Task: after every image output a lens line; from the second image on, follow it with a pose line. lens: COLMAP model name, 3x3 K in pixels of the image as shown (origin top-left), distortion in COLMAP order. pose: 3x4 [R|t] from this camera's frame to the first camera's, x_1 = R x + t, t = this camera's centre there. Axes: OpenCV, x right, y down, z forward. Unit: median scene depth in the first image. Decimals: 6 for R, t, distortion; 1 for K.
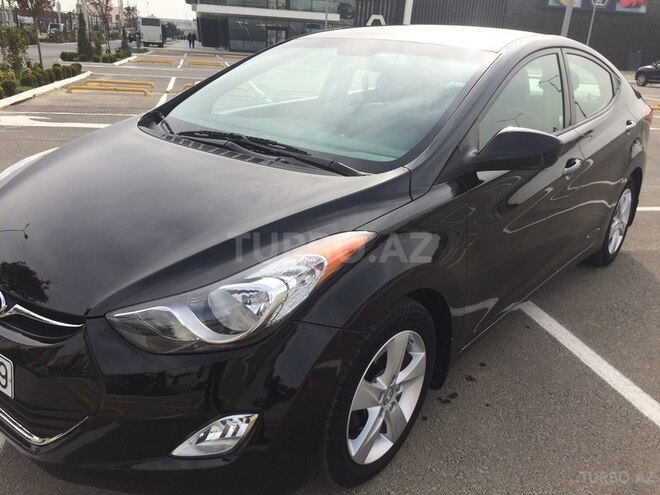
lens RADIAL K [[567.8, 0, 322.7], [0, 567.8, 247.3], [0, 0, 1]] dist [0.069590, -0.099992]
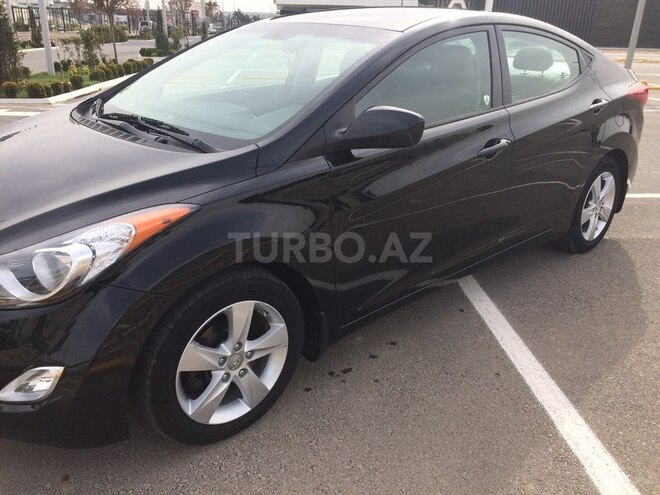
lens RADIAL K [[567.8, 0, 322.7], [0, 567.8, 247.3], [0, 0, 1]] dist [0.069590, -0.099992]
pose [[0.989479, 0.018606, -0.143472, 0.298712], [-0.016208, 0.999709, 0.017864, 0.019223], [0.143763, -0.015351, 0.989493, -0.011891]]
